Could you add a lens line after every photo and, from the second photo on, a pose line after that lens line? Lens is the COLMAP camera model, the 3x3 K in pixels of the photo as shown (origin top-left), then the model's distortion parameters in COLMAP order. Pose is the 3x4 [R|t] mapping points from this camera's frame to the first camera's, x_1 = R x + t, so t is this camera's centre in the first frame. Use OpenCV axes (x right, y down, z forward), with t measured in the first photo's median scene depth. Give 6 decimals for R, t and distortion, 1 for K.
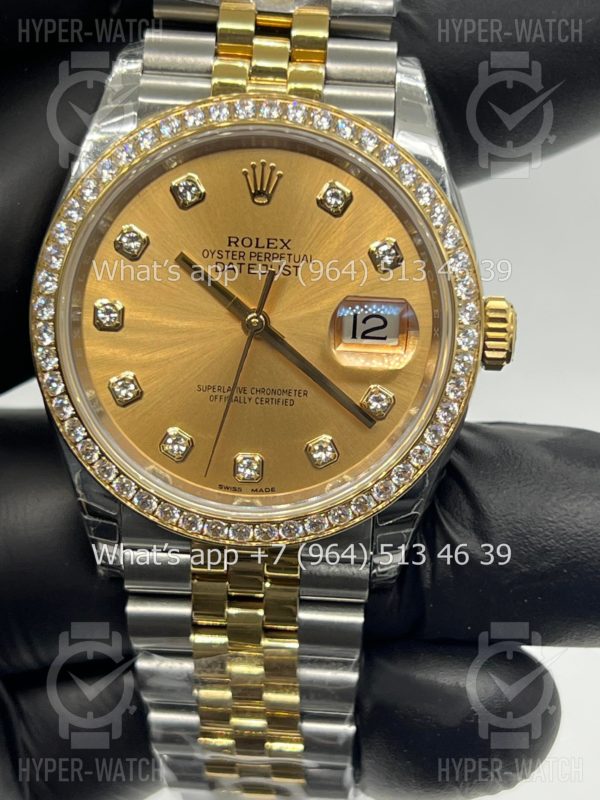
lens RADIAL K [[1805.7, 0, 321.3], [0, 1805.7, 387.6], [0, 0, 1]] dist [0.090026, 0.000000]
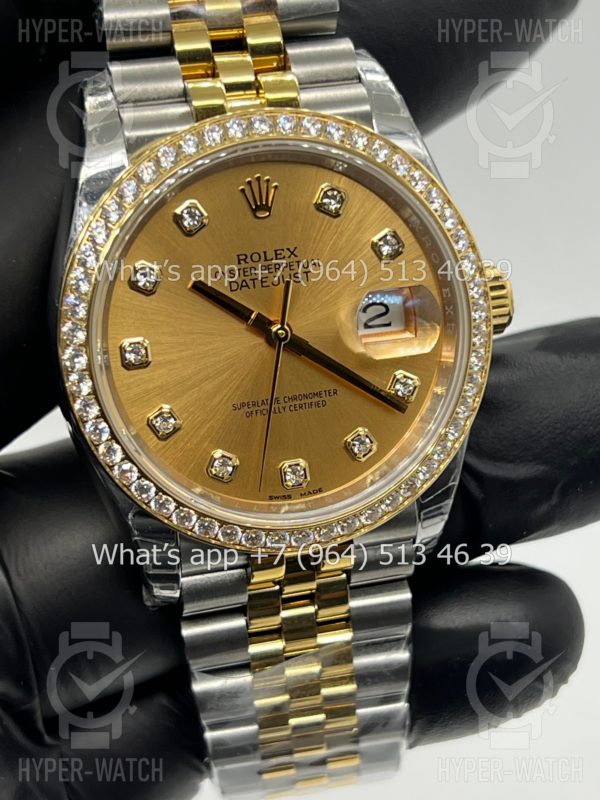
lens RADIAL K [[1805.7, 0, 291.3], [0, 1805.7, 400.0], [0, 0, 1]] dist [0.090026, 0.000000]
pose [[0.958048, -0.193005, 0.211883, -0.251034], [0.182875, 0.980878, 0.066598, -0.065355], [-0.220685, -0.025056, 0.975023, 0.004394]]
